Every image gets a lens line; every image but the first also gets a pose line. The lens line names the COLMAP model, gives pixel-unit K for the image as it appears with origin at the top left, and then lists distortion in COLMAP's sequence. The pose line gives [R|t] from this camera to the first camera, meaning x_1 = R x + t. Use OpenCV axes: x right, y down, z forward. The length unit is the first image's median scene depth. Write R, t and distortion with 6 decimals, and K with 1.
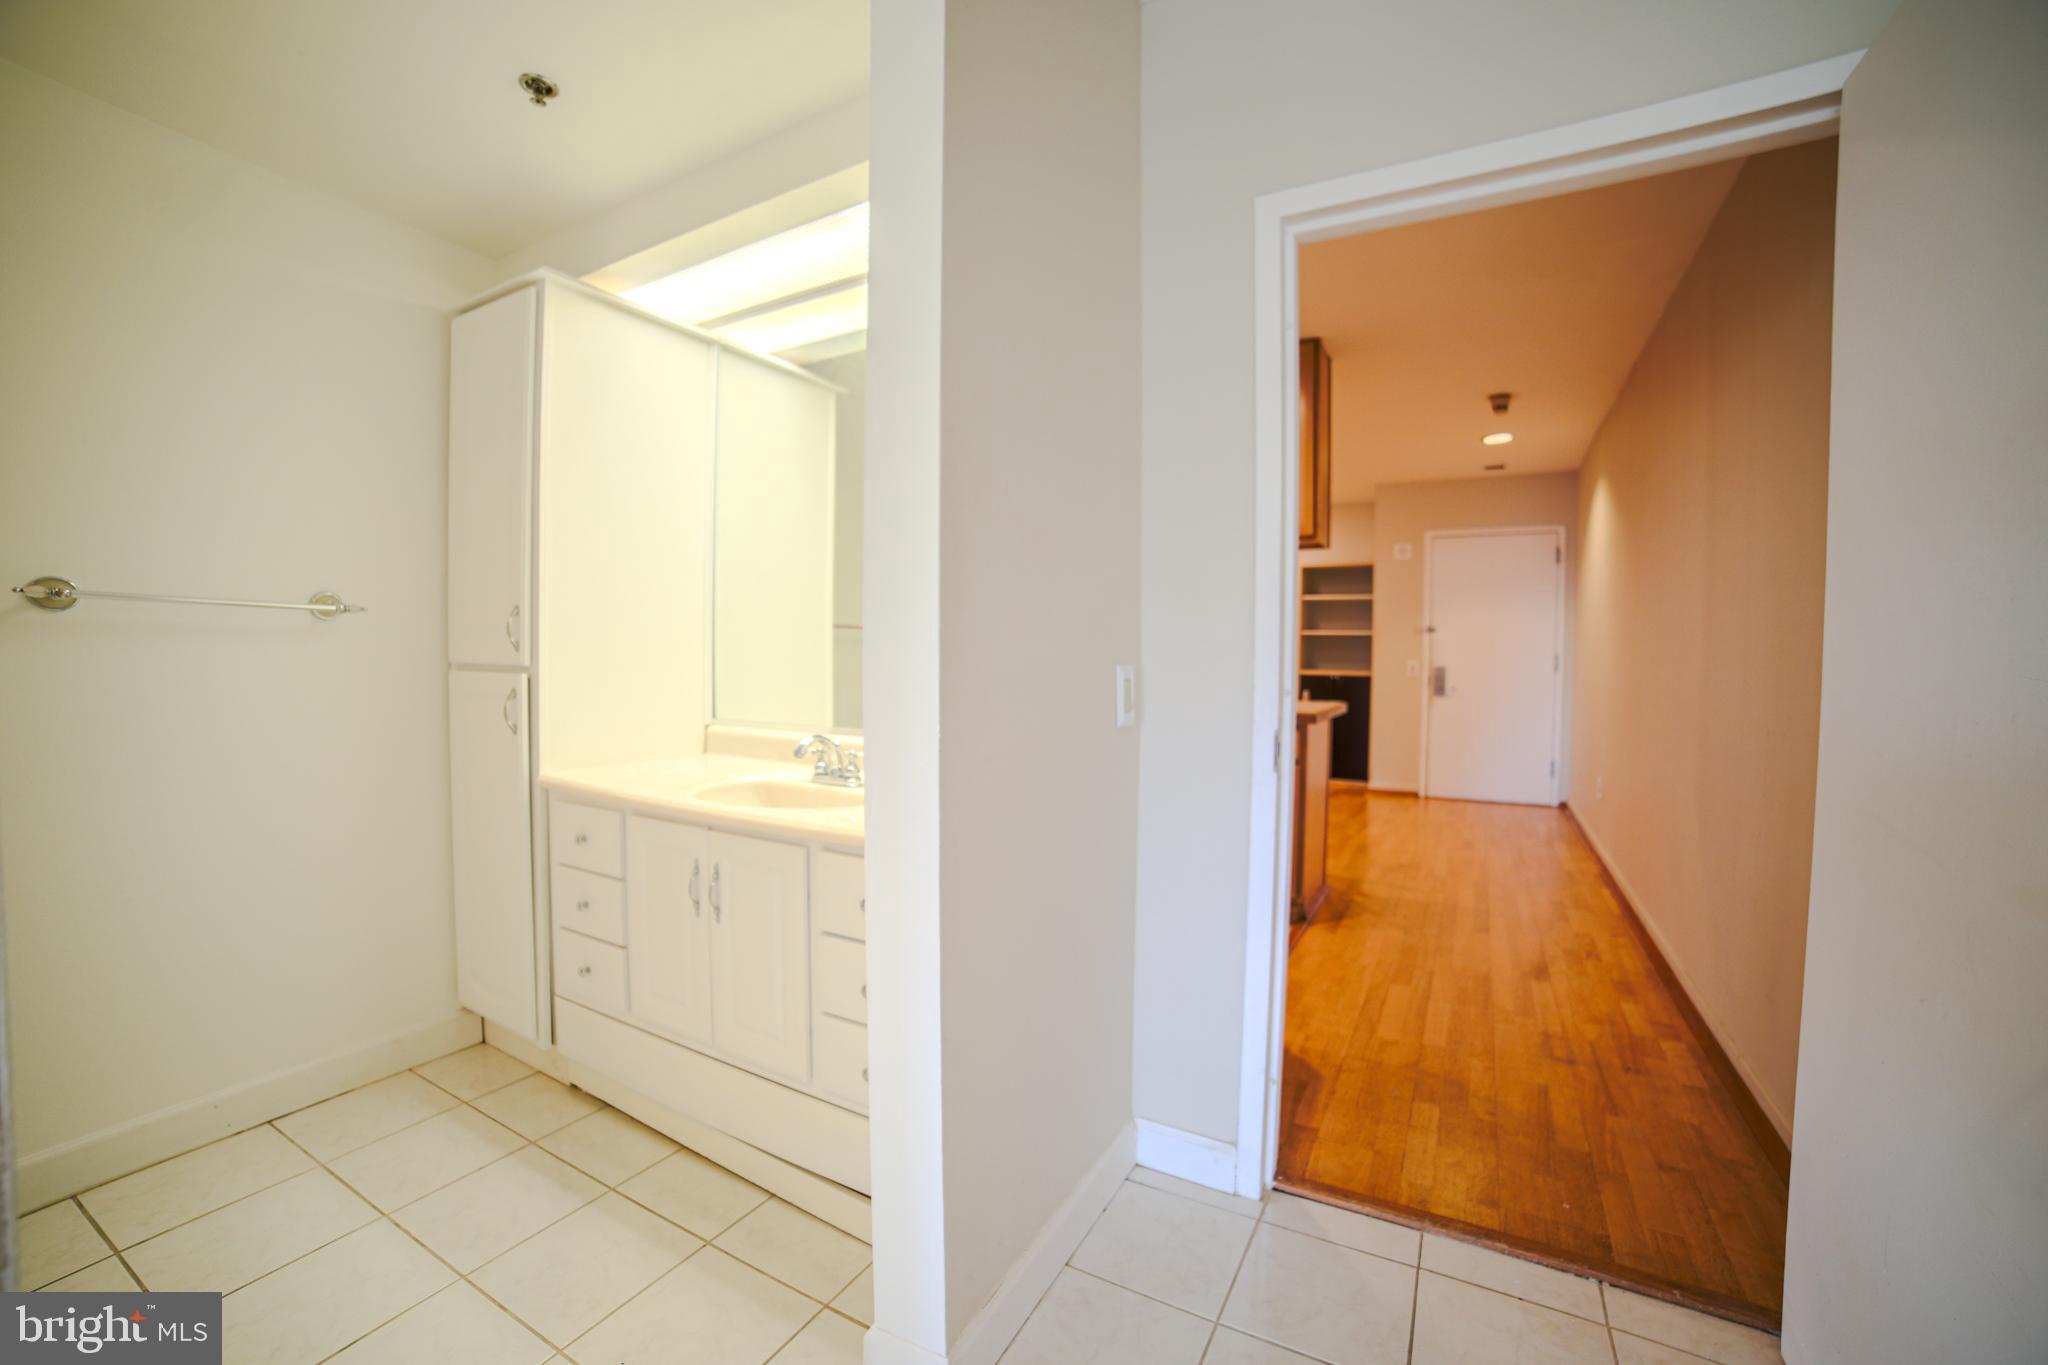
lens RADIAL K [[837.7, 0, 1026.5], [0, 837.7, 685.0], [0, 0, 1]] dist [-0.110073, 0.040255]
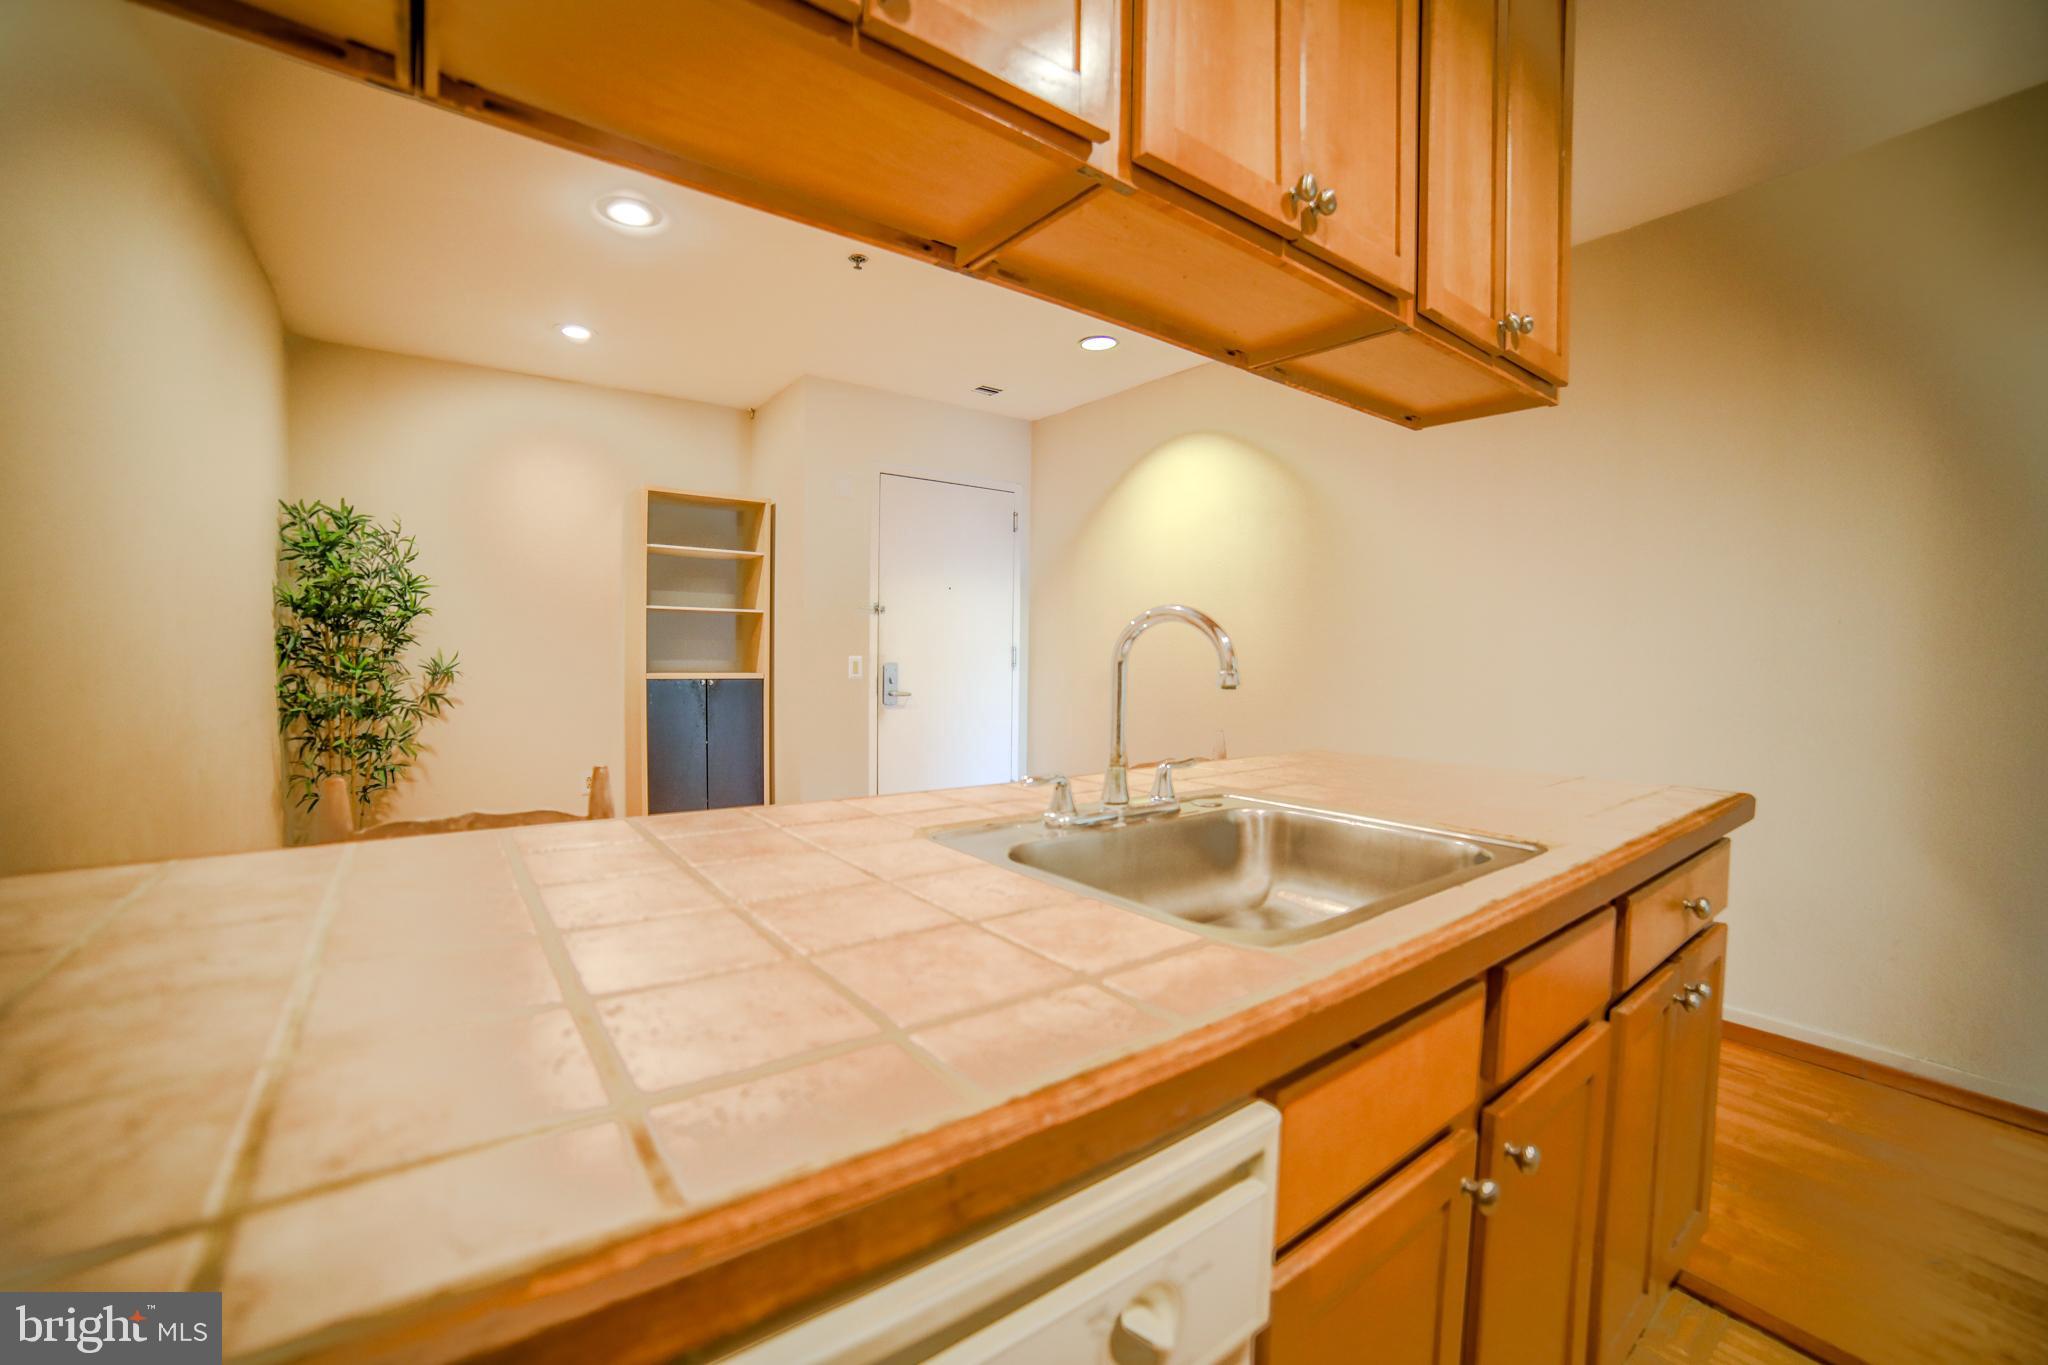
lens RADIAL K [[857.9, 0, 1026.9], [0, 857.9, 689.3], [0, 0, 1]] dist [-0.076819, 0.000442]
pose [[0.397306, -0.042614, 0.916696, -0.113331], [0.023752, 0.999064, 0.036149, -0.024872], [-0.917379, 0.007411, 0.397946, 0.630342]]
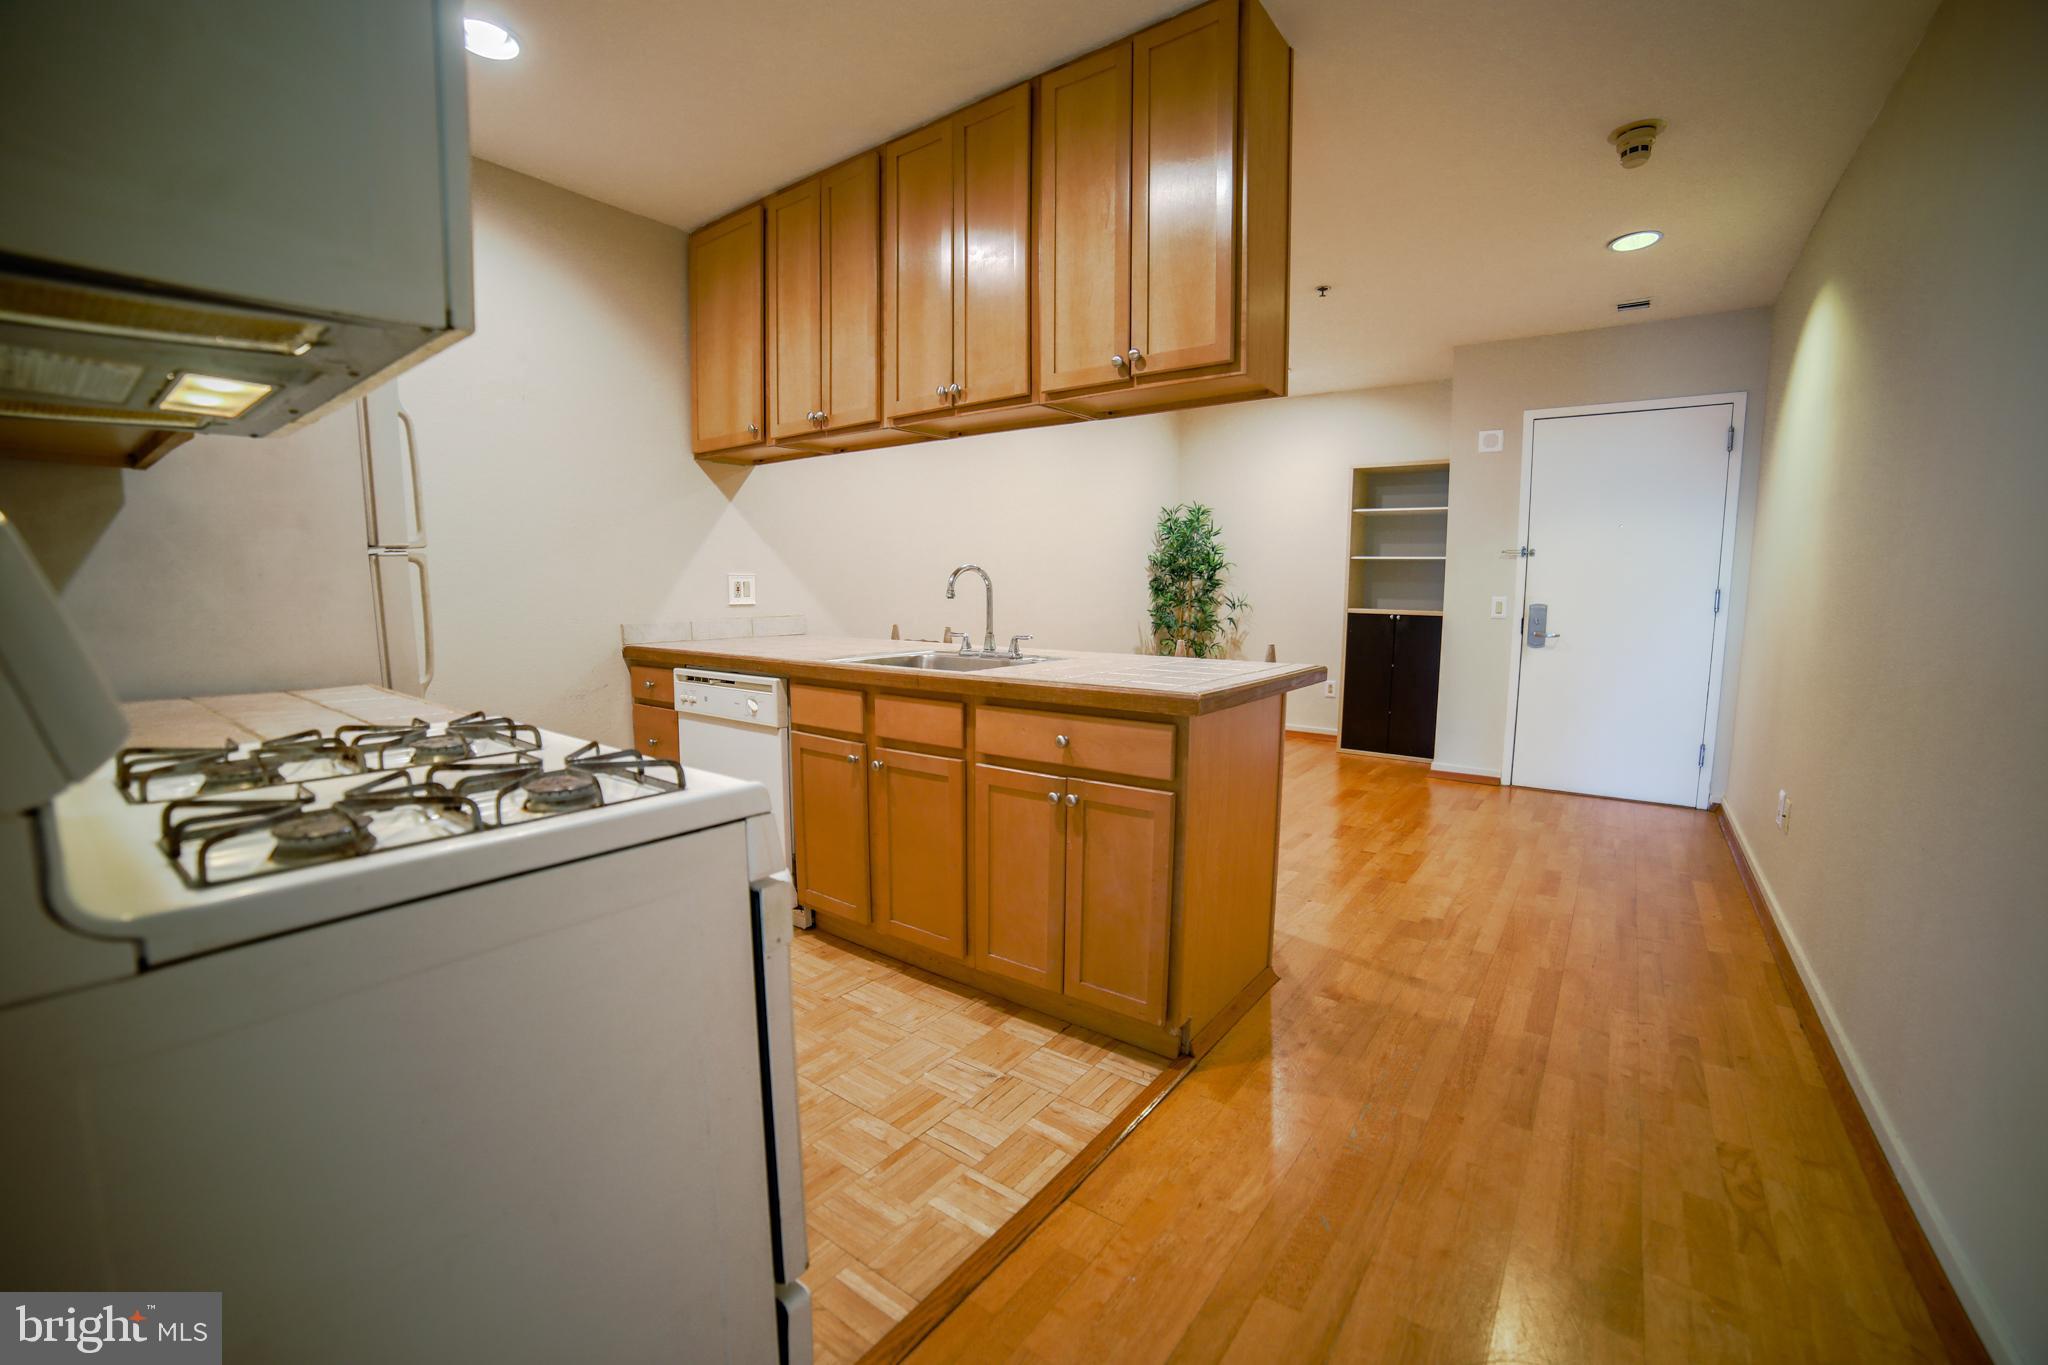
lens RADIAL K [[837.7, 0, 1026.5], [0, 837.7, 685.0], [0, 0, 1]] dist [-0.110073, 0.040255]
pose [[0.990409, 0.014062, -0.137450, 0.172562], [-0.002943, 0.996729, 0.080766, -0.008669], [0.138136, -0.079587, 0.987210, 0.257430]]
